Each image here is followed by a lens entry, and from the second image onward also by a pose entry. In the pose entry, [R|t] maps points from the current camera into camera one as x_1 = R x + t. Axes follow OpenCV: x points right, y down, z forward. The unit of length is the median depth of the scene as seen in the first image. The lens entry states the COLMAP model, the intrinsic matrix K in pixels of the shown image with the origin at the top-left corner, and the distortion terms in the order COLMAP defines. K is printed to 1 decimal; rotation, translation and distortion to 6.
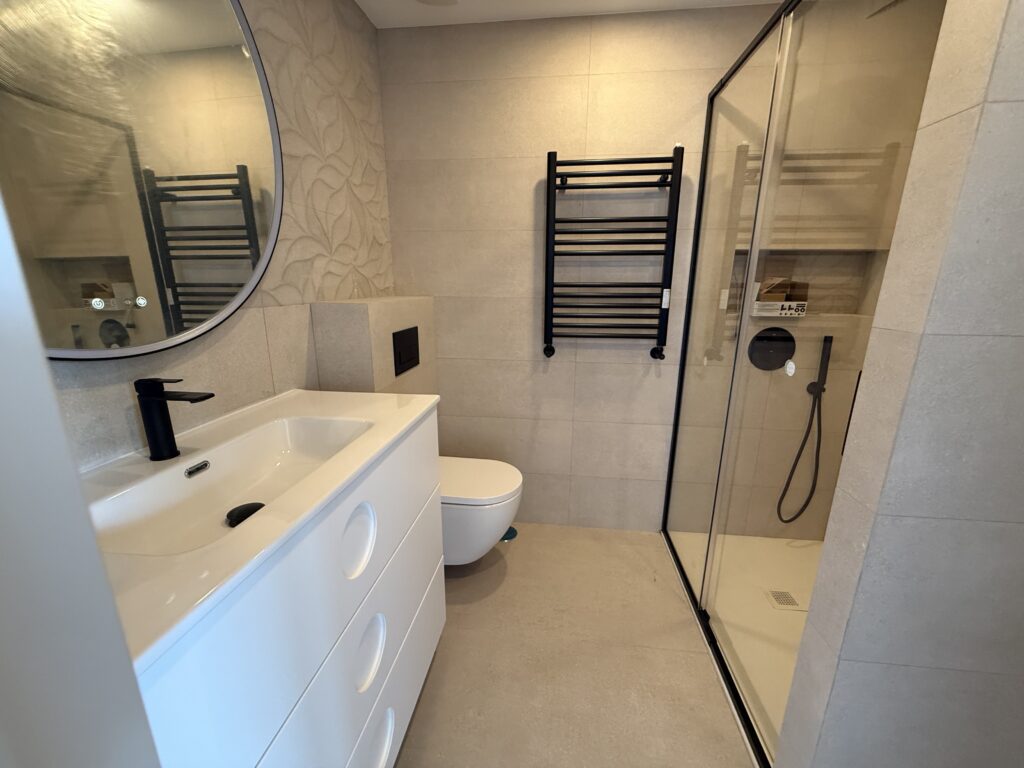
lens RADIAL K [[409.0, 0, 511.6], [0, 409.0, 386.6], [0, 0, 1]] dist [-0.000265, 0.000324]
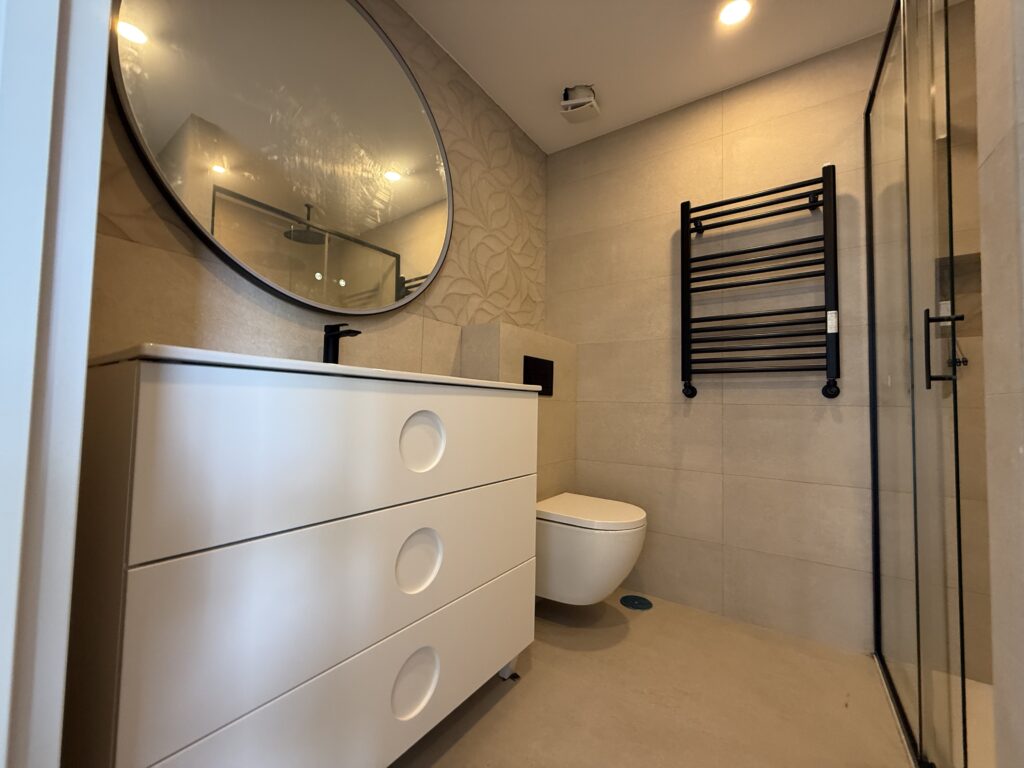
lens RADIAL K [[409.0, 0, 511.6], [0, 409.0, 386.6], [0, 0, 1]] dist [-0.000265, 0.000324]
pose [[0.886694, -0.007664, -0.462293, 0.178832], [-0.130932, 0.954772, -0.266960, 0.225349], [0.443431, 0.297241, 0.845587, 0.029855]]
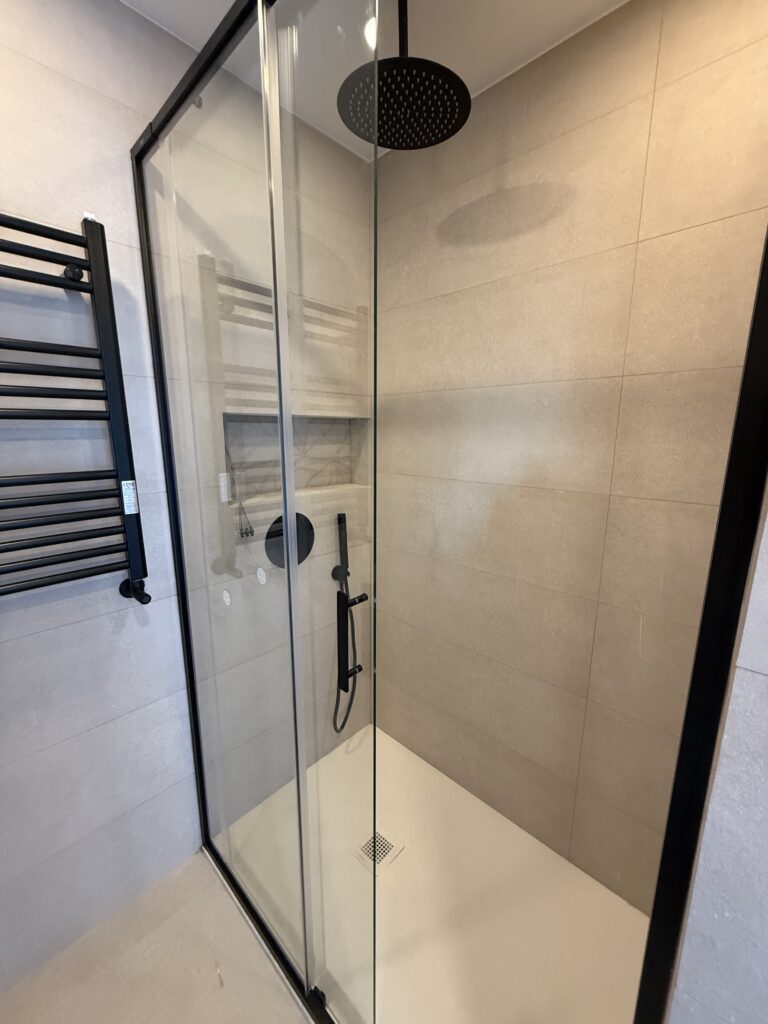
lens RADIAL K [[409.0, 0, 383.0], [0, 409.0, 512.2], [0, 0, 1]] dist [-0.000265, 0.000324]
pose [[0.595473, -0.162868, 0.786693, 0.142747], [0.200467, 0.978382, 0.050814, -0.154358], [-0.777962, 0.127447, 0.615250, 0.394449]]
